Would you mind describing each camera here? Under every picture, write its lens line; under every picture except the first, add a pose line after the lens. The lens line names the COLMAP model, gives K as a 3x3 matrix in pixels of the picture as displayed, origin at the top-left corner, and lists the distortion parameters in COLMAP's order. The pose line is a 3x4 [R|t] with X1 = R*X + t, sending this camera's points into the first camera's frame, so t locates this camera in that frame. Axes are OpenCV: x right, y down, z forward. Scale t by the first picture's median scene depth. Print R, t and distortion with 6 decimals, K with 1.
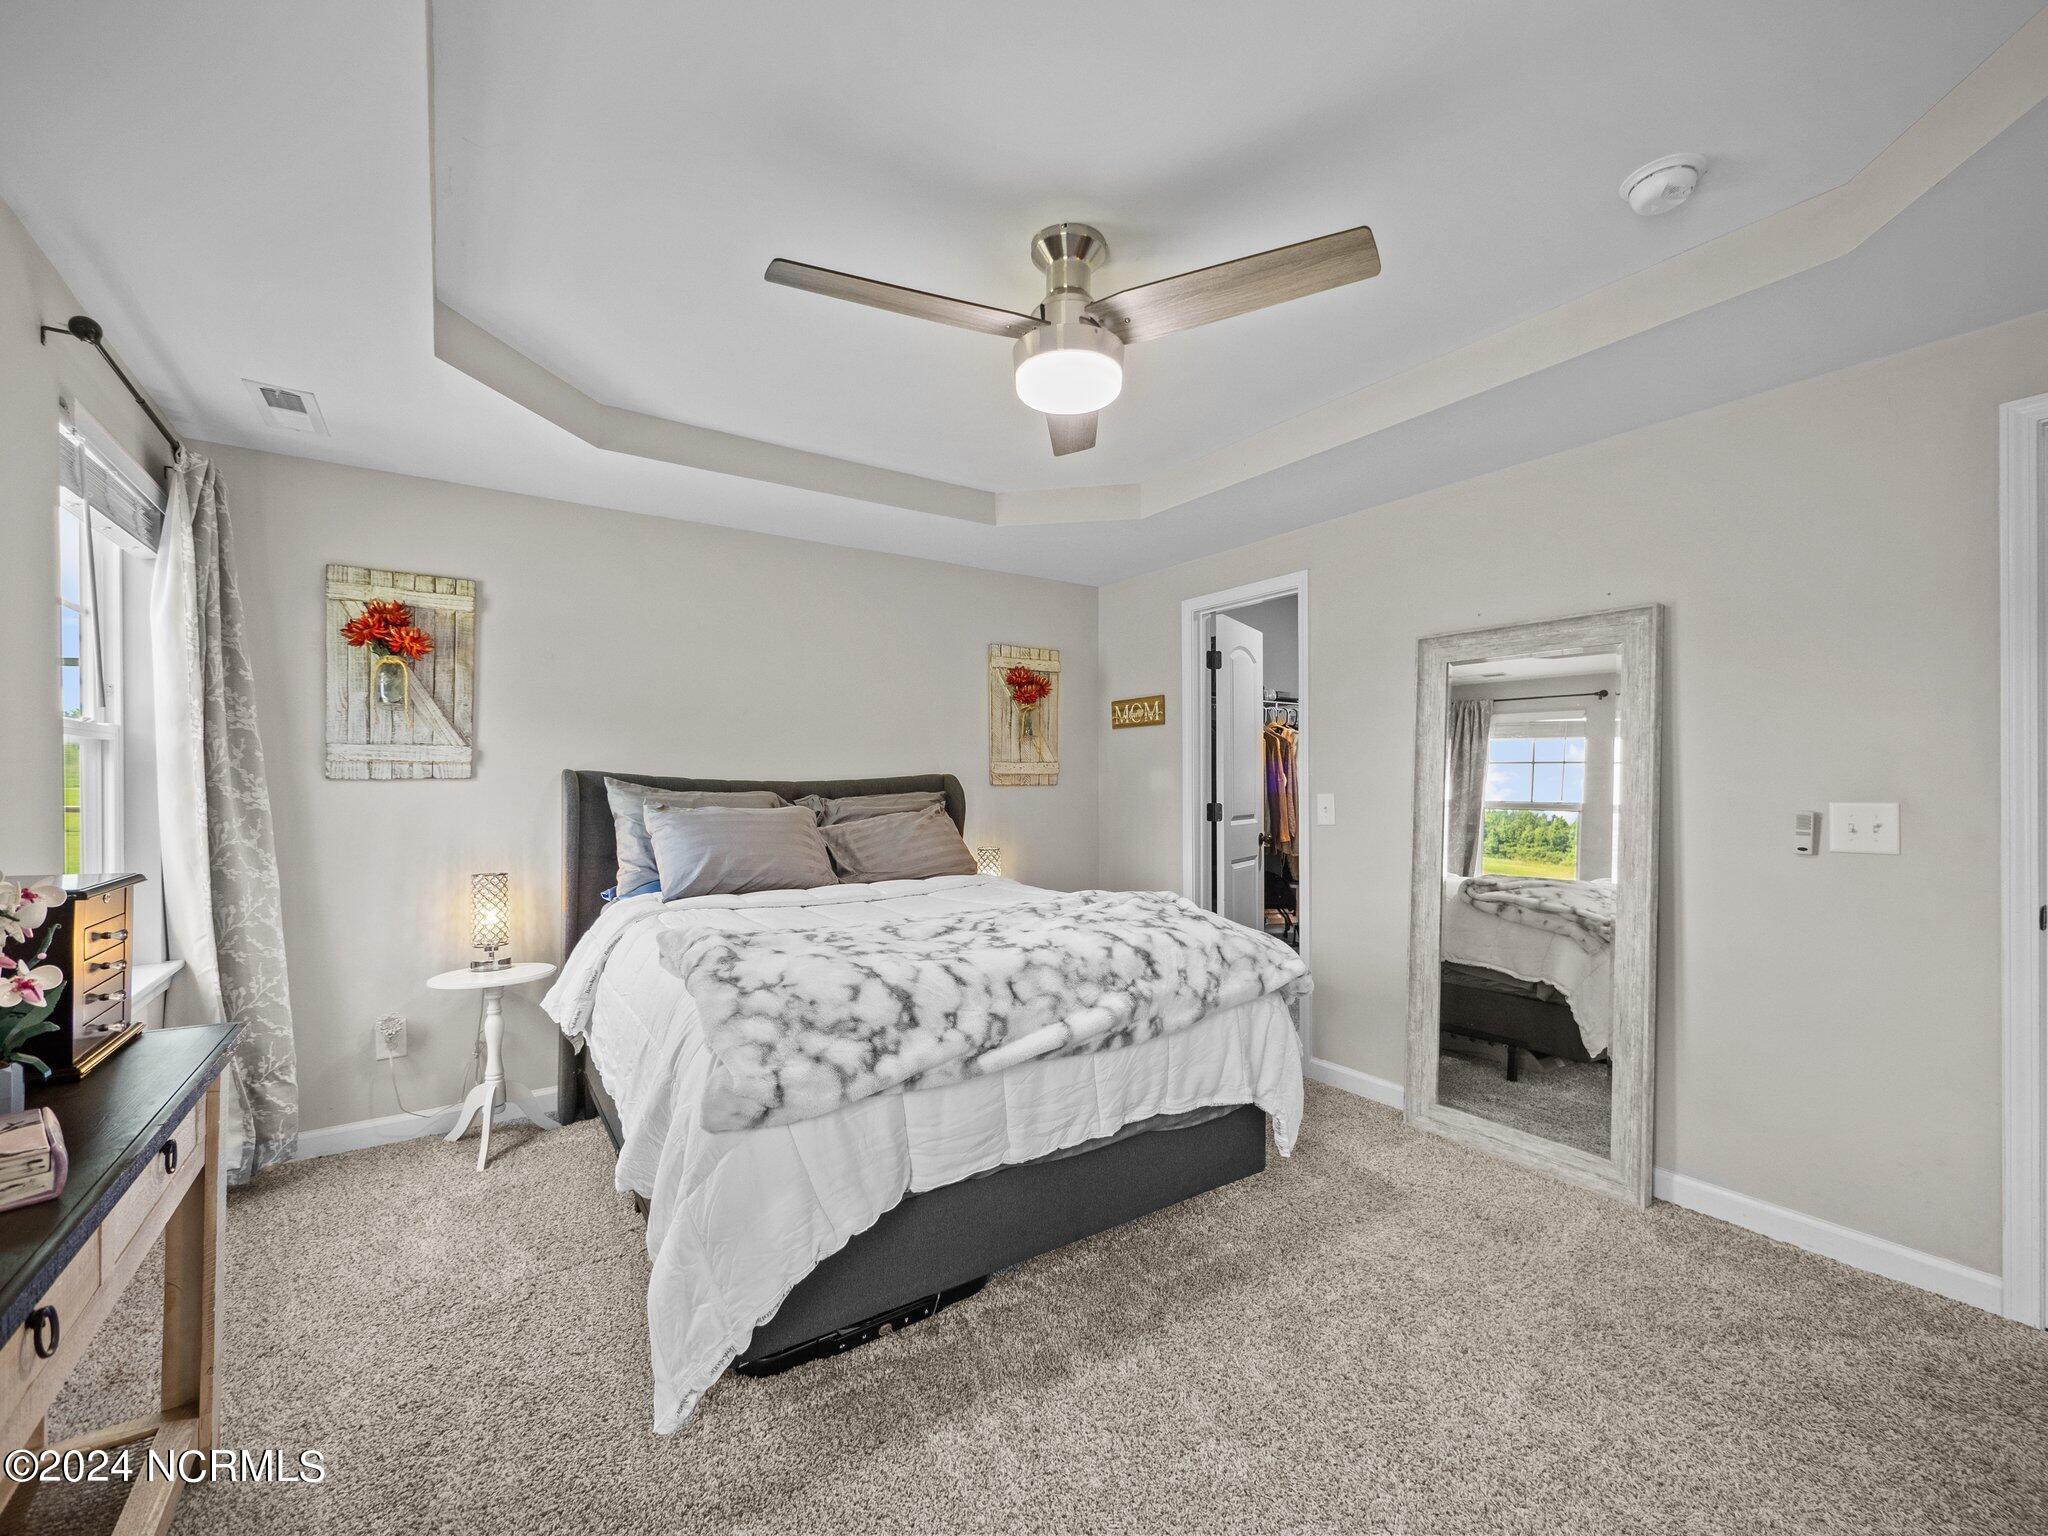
lens RADIAL K [[865.5, 0, 1020.7], [0, 865.5, 775.8], [0, 0, 1]] dist [-0.002883, 0.001164]
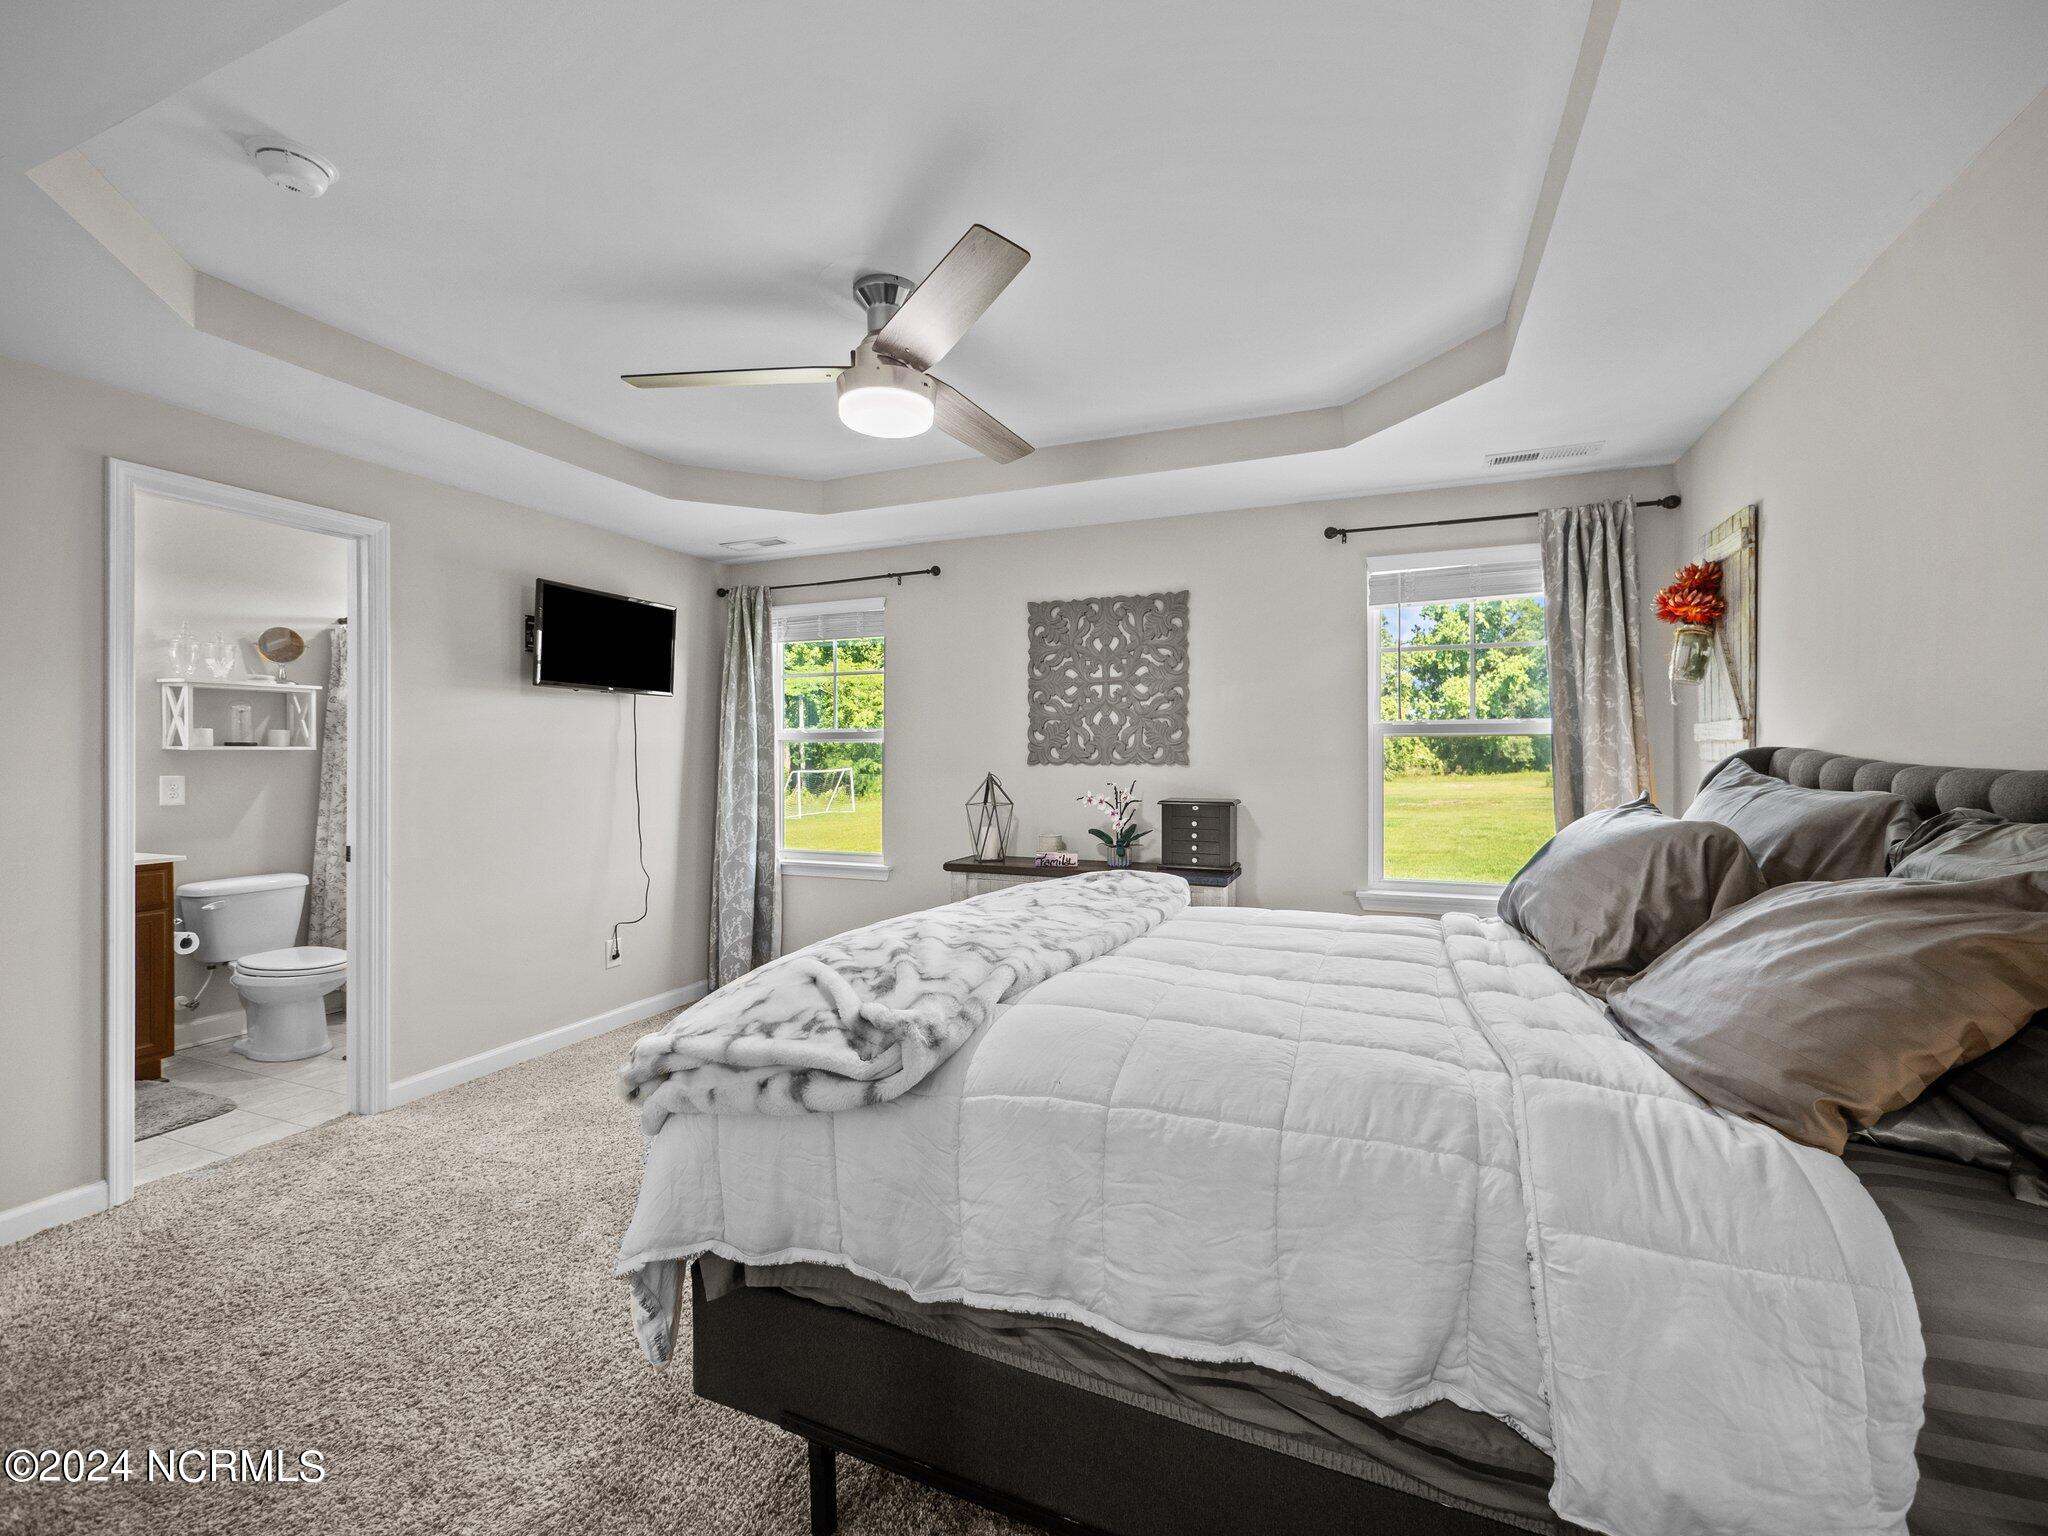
lens RADIAL K [[865.5, 0, 1038.0], [0, 865.5, 755.6], [0, 0, 1]] dist [-0.002883, 0.001164]
pose [[-0.828084, -0.000238, -0.560604, 0.353588], [0.003338, 0.999980, -0.005355, 0.000487], [0.560594, -0.006306, -0.828067, 1.359811]]
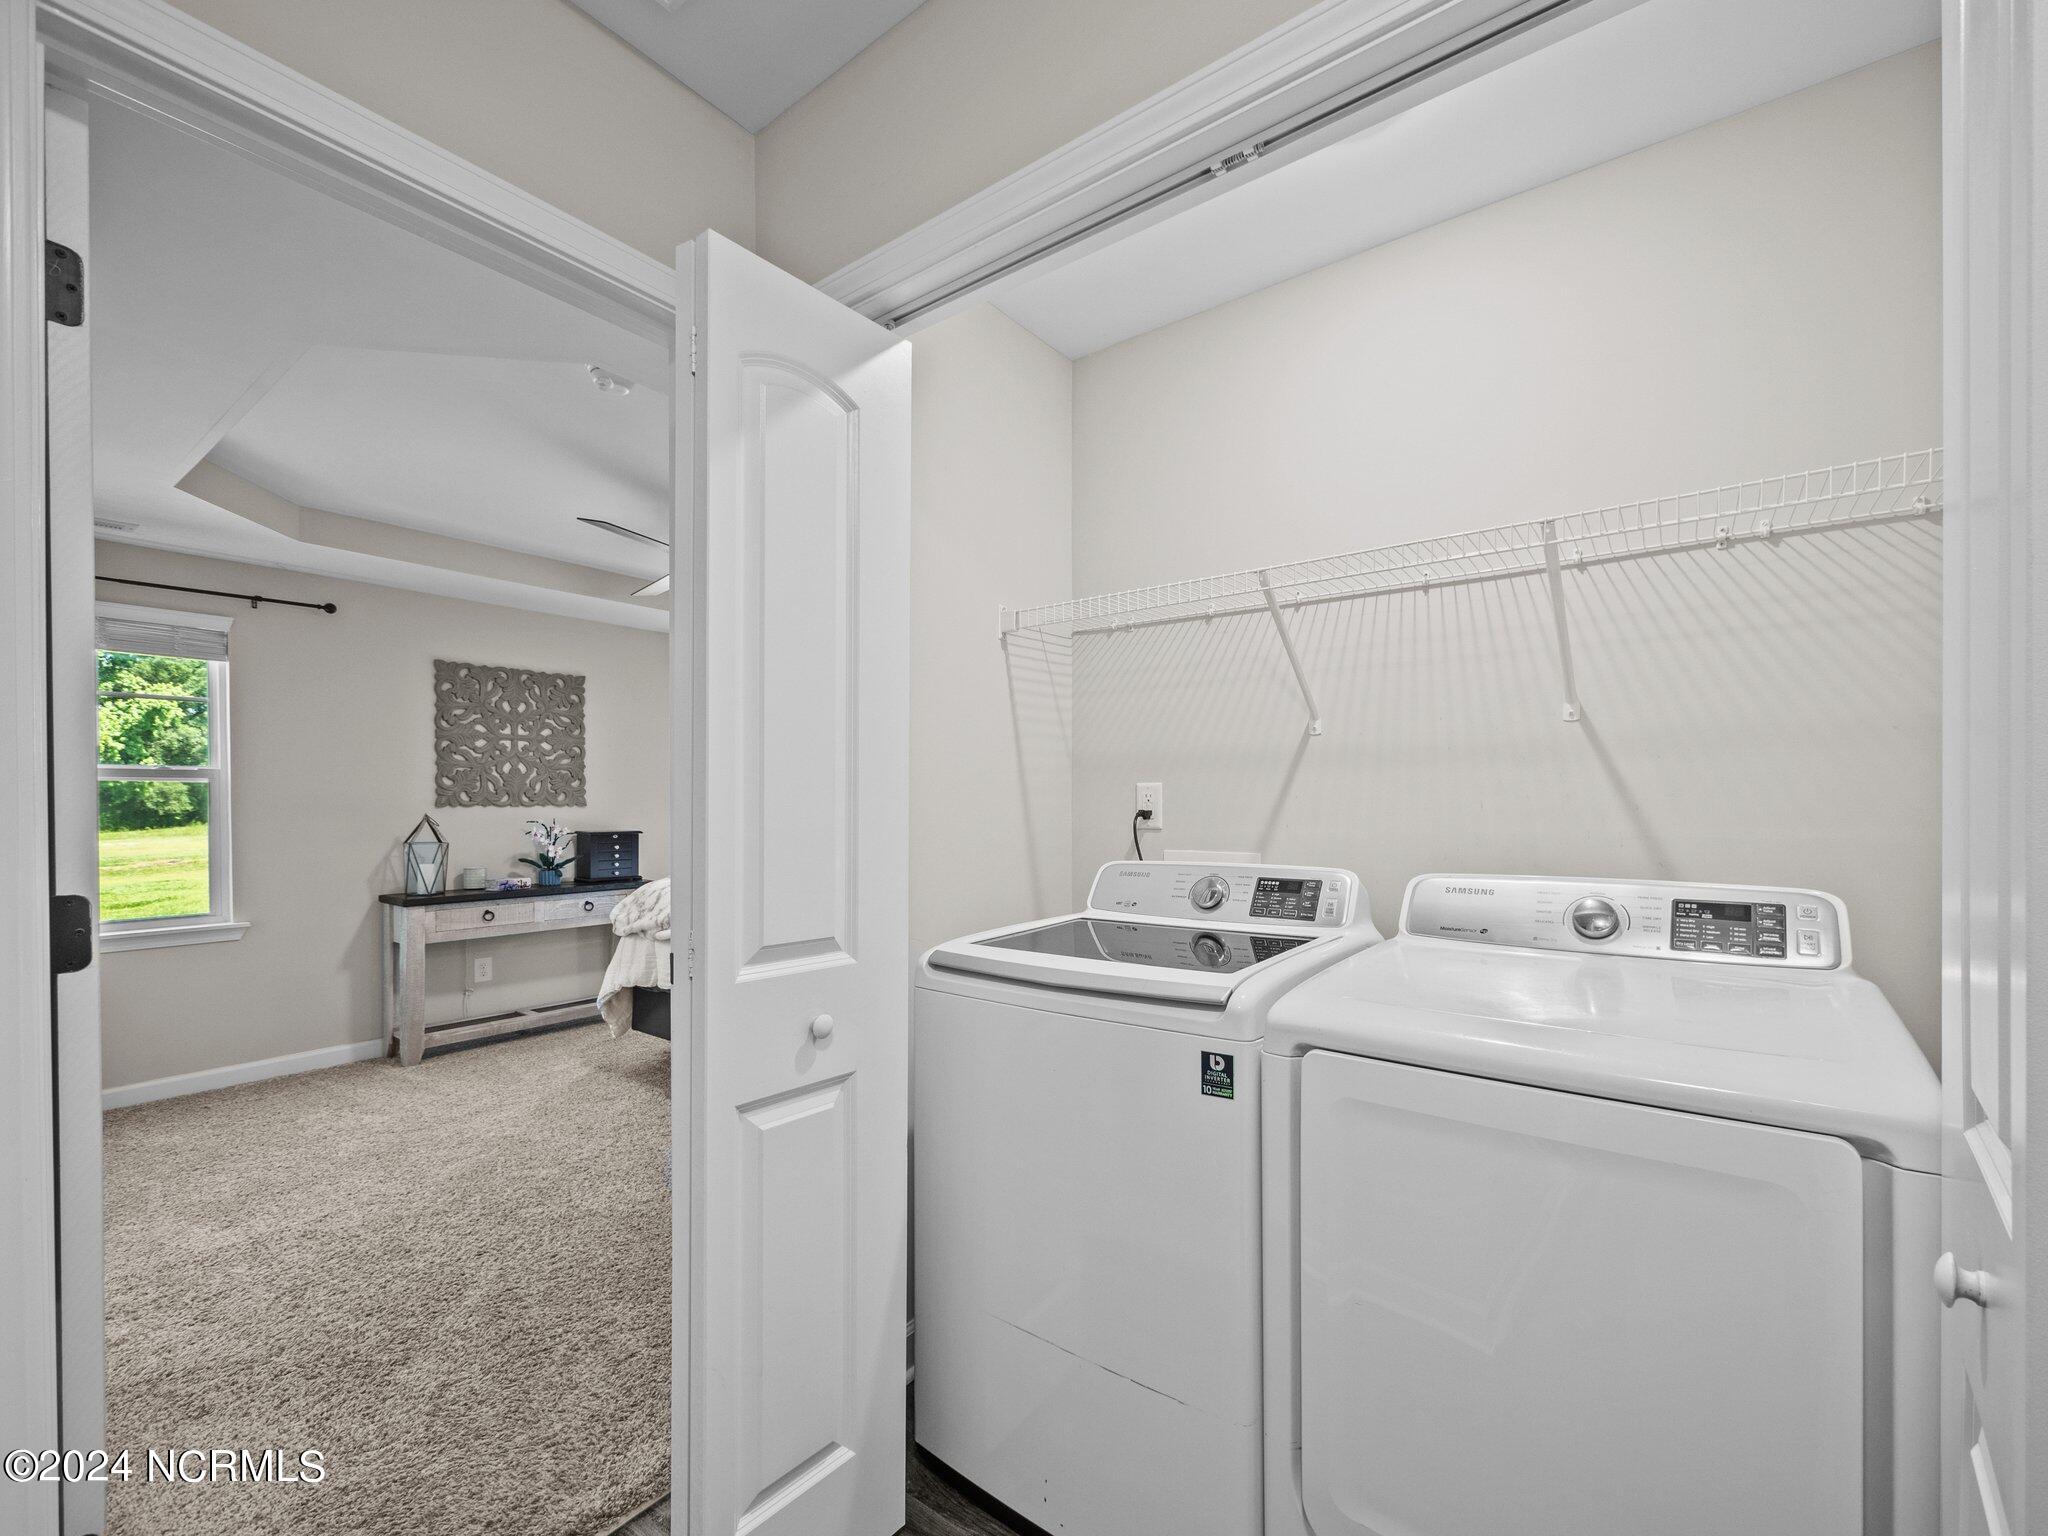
lens RADIAL K [[865.5, 0, 1037.7], [0, 865.5, 806.3], [0, 0, 1]] dist [-0.002883, 0.001164]
pose [[0.331812, 0.001655, -0.943344, 1.367433], [0.009839, 0.999938, 0.005215, 0.008598], [0.943294, -0.011012, 0.331775, 0.703460]]
